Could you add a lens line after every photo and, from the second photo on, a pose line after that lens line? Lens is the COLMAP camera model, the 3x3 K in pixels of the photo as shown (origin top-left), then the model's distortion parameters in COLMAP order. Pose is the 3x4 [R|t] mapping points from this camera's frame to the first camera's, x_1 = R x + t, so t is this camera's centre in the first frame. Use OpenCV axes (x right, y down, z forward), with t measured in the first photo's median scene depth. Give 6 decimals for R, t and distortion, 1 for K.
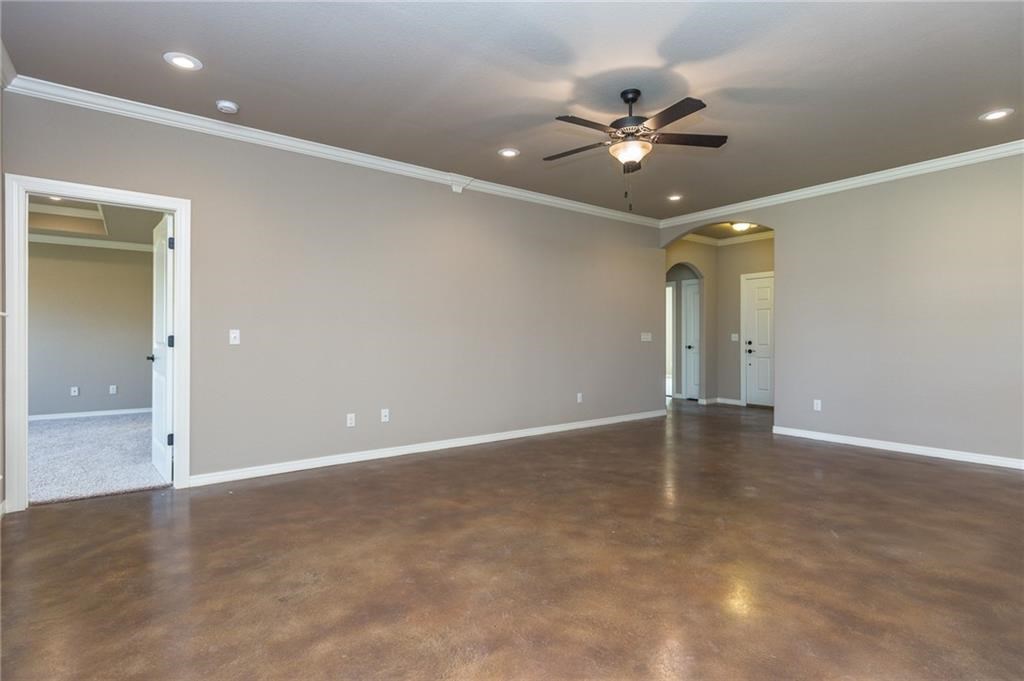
lens RADIAL K [[498.3, 0, 512.0], [0, 498.3, 340.5], [0, 0, 1]] dist [0.002625, -0.000292]
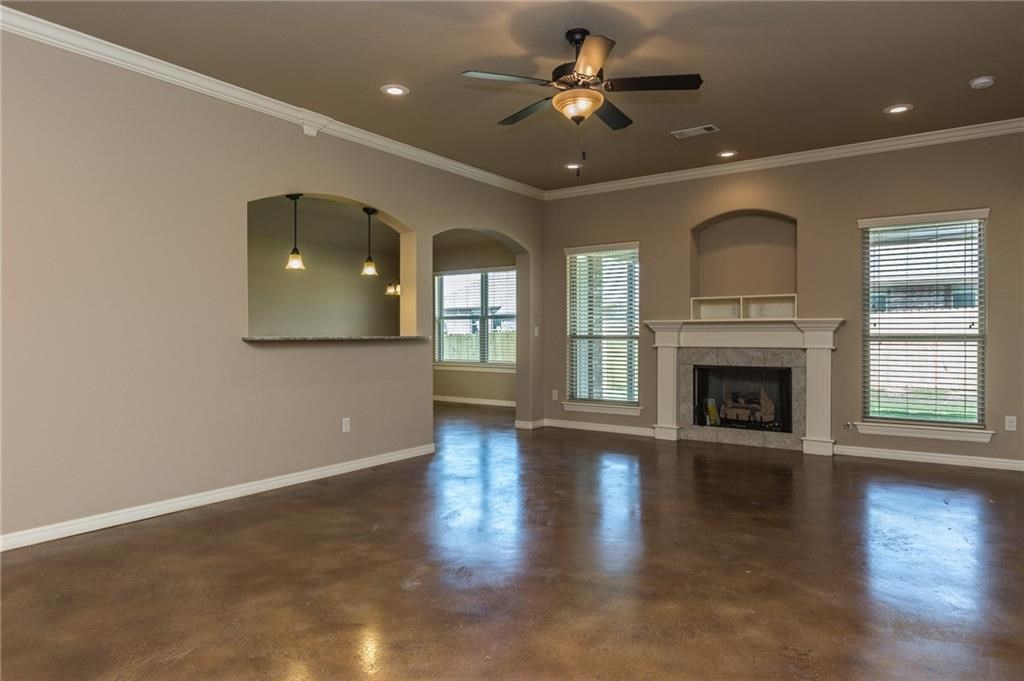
lens RADIAL K [[653.9, 0, 512.0], [0, 653.9, 340.5], [0, 0, 1]] dist [0.018895, -0.000448]
pose [[-0.947153, 0.007590, -0.320693, 0.747542], [0.000166, 0.999732, 0.023171, -0.019076], [0.320783, 0.021893, -0.946900, 2.159111]]
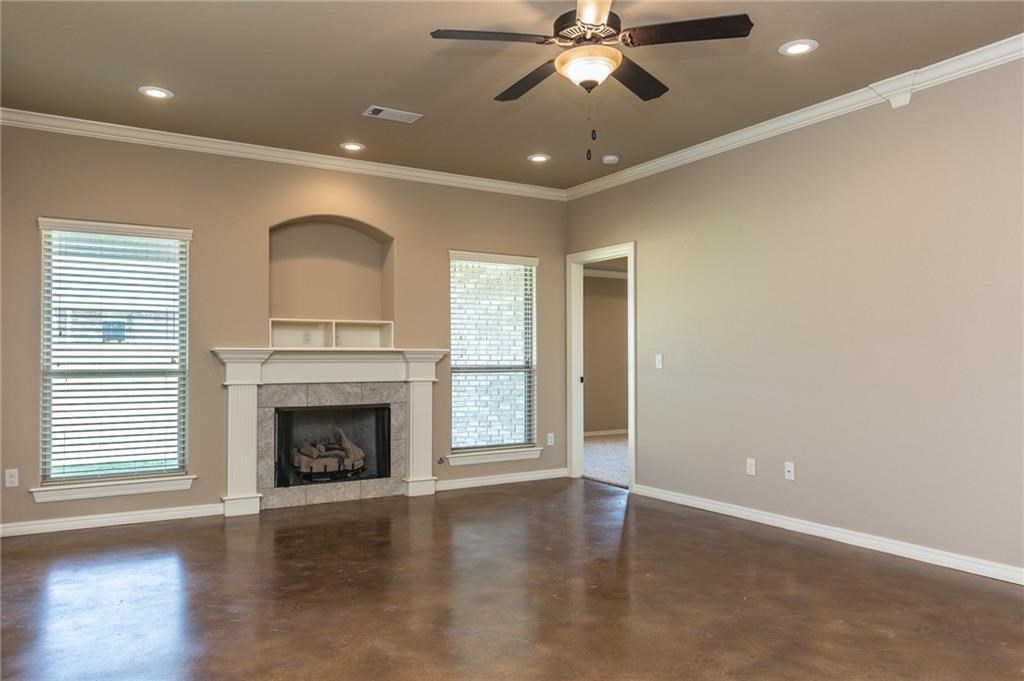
lens RADIAL K [[724.8, 0, 535.8], [0, 724.8, 344.5], [0, 0, 1]] dist [-0.006481, -0.005087]
pose [[-0.075160, -0.024848, -0.996862, 1.236359], [-0.005999, 0.999683, -0.024466, -0.004700], [0.997153, 0.004141, -0.075286, 1.088261]]
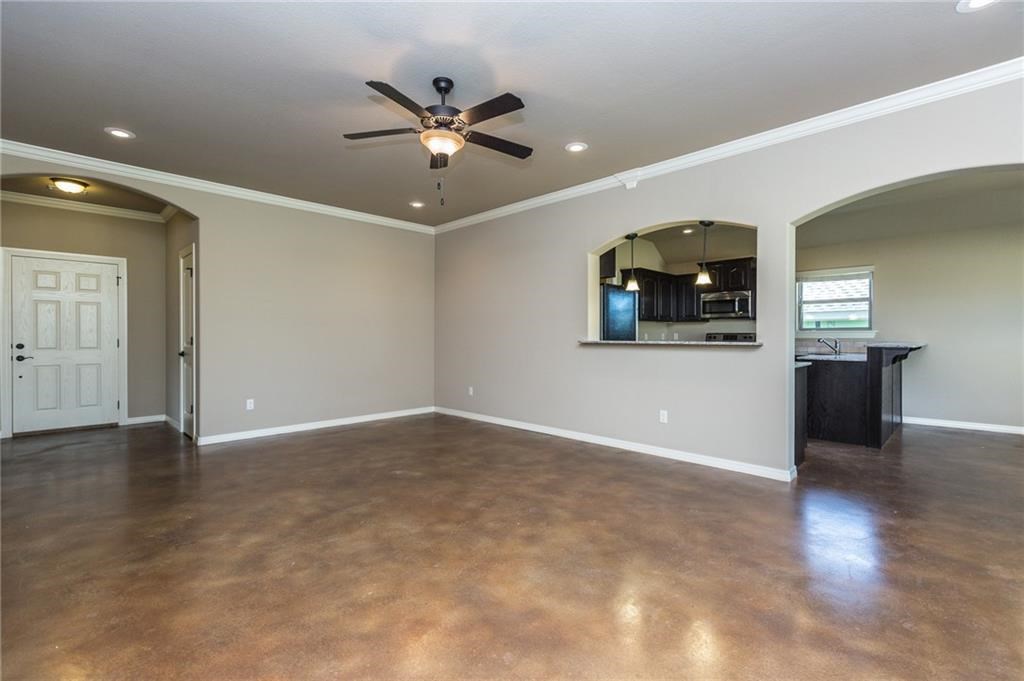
lens RADIAL K [[458.7, 0, 511.3], [0, 458.7, 339.2], [0, 0, 1]] dist [-0.001812, -0.001123]
pose [[-0.138437, -0.002086, 0.990369, -0.698488], [0.008871, 0.999955, 0.003346, -0.003630], [-0.990332, 0.009249, -0.138412, 1.078623]]
